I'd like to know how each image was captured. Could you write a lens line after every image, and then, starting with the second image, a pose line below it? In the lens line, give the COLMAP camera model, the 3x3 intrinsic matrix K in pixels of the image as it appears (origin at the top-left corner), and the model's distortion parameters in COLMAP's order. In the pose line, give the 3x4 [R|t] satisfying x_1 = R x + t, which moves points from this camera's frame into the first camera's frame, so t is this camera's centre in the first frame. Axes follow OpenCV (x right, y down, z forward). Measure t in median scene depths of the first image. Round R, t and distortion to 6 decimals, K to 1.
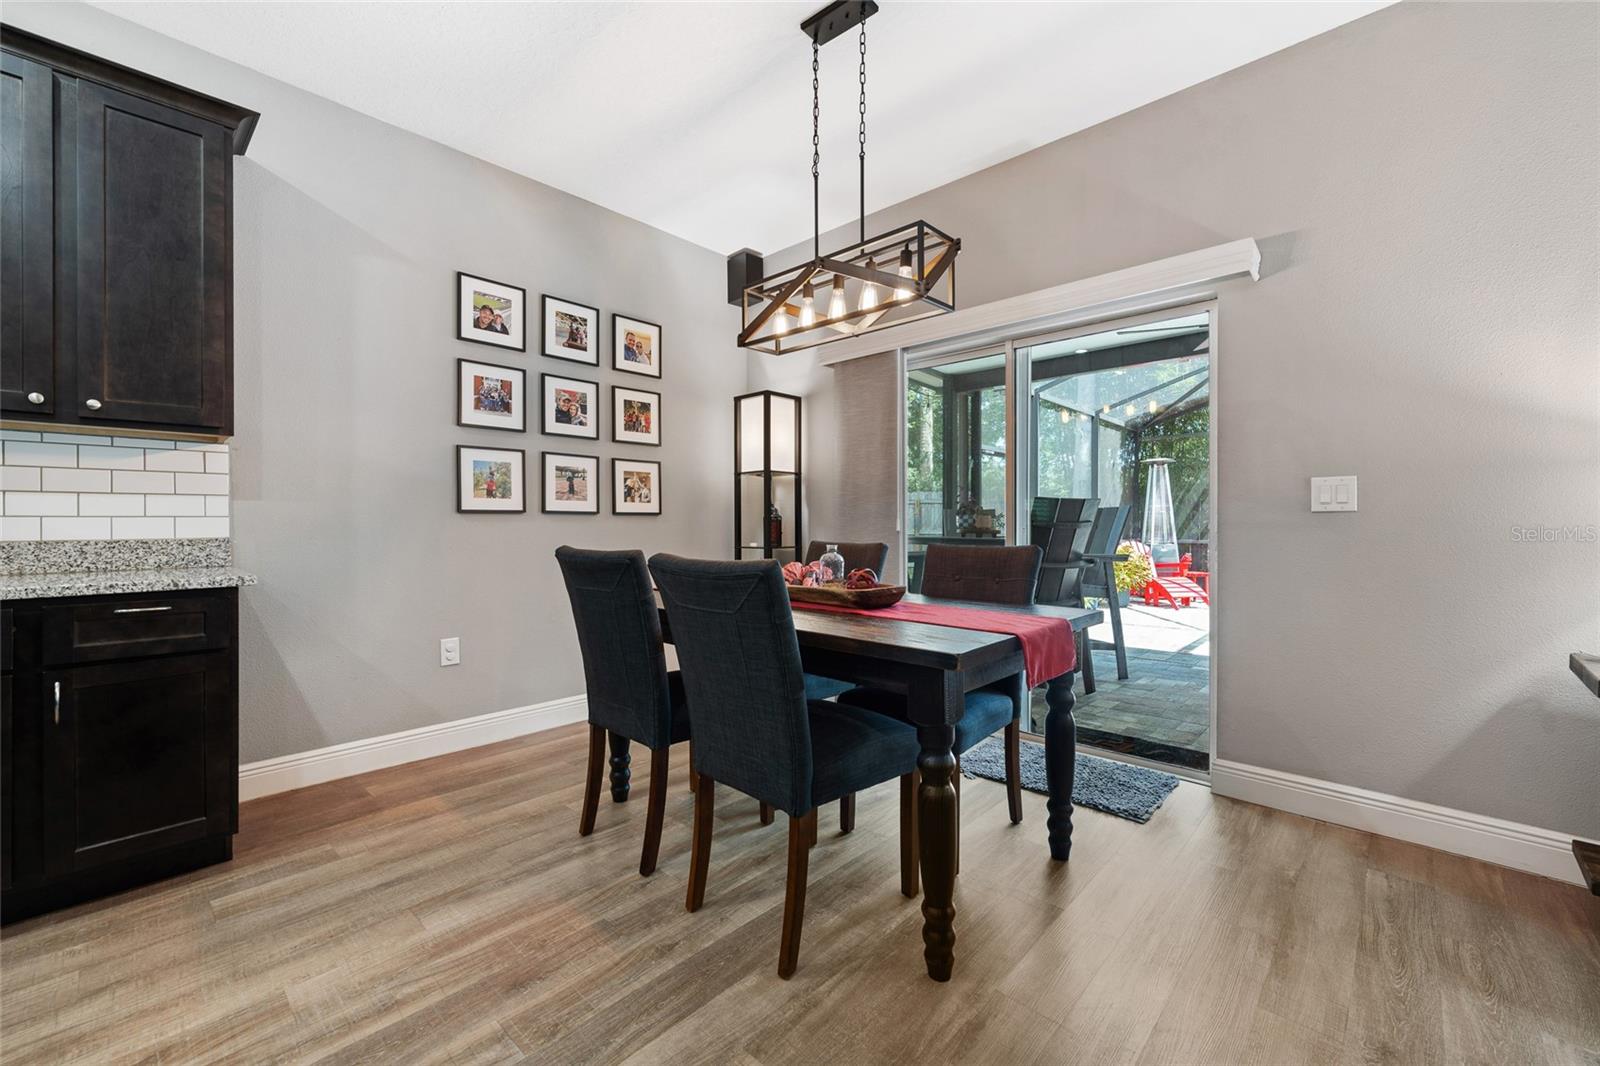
lens RADIAL K [[651.6, 0, 801.4], [0, 651.6, 522.8], [0, 0, 1]] dist [0.002338, -0.001629]
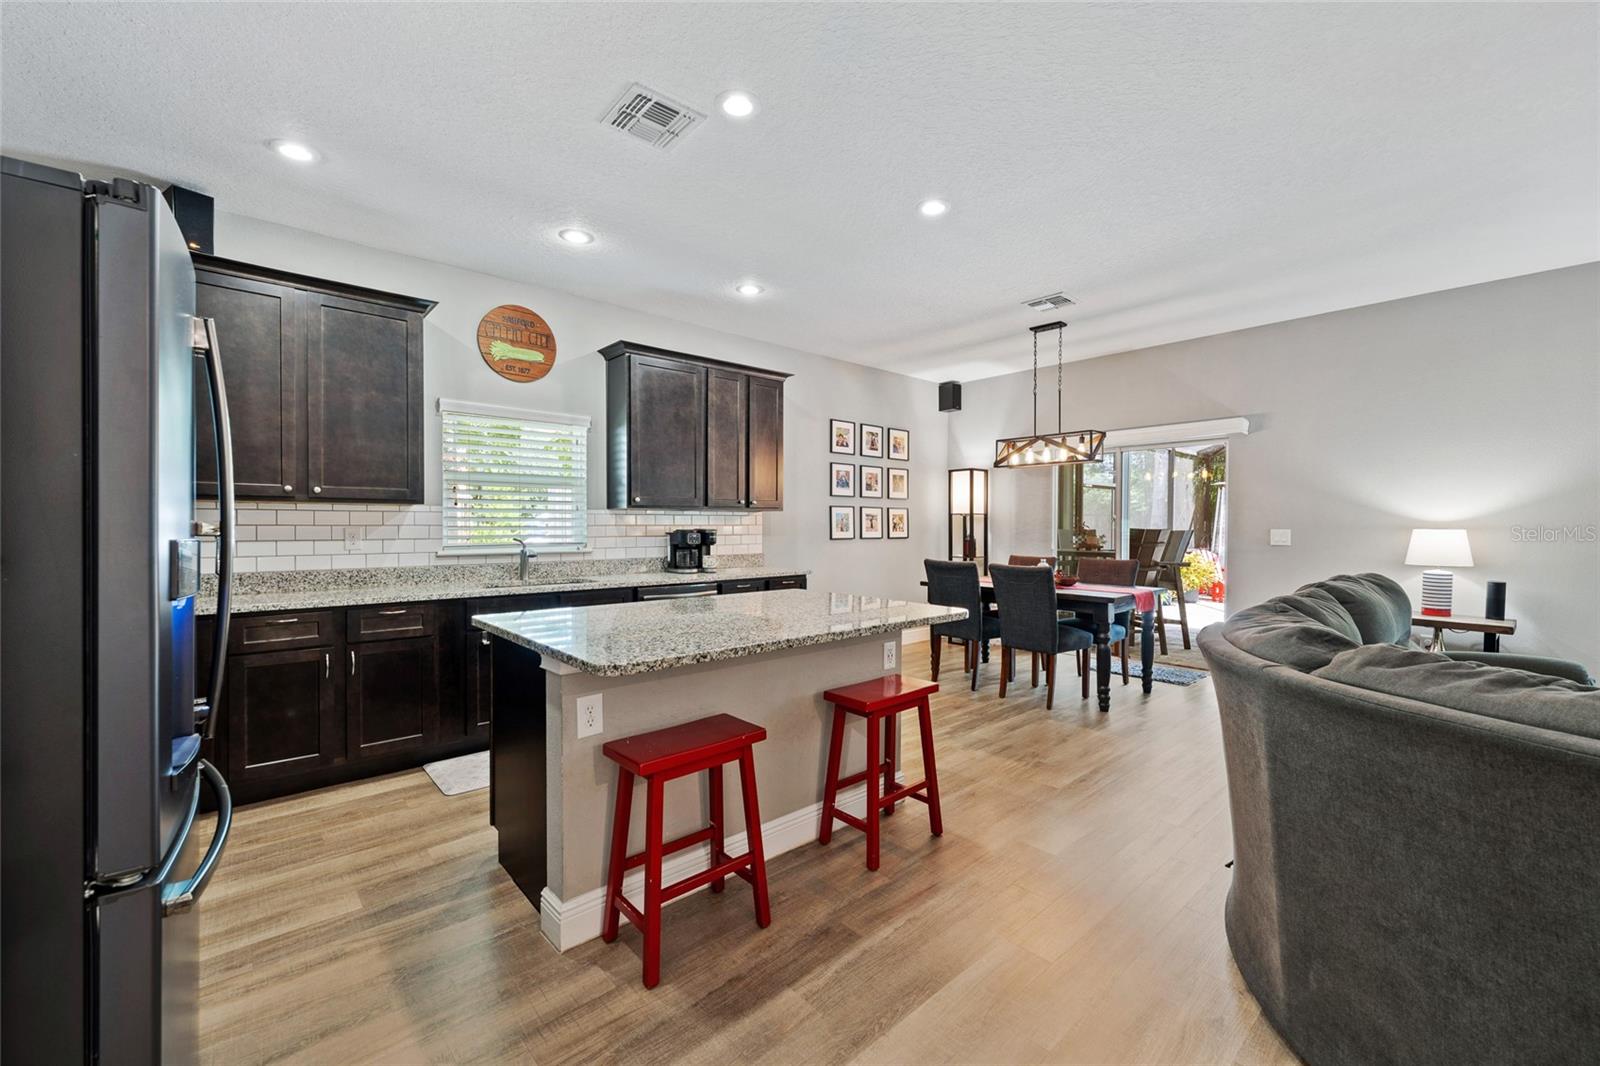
lens RADIAL K [[651.6, 0, 800.6], [0, 651.6, 535.0], [0, 0, 1]] dist [0.002338, -0.001629]
pose [[0.995249, 0.004076, -0.097275, -0.402690], [-0.002432, 0.999852, 0.017012, -0.060820], [0.097330, -0.016694, 0.995112, -0.944301]]
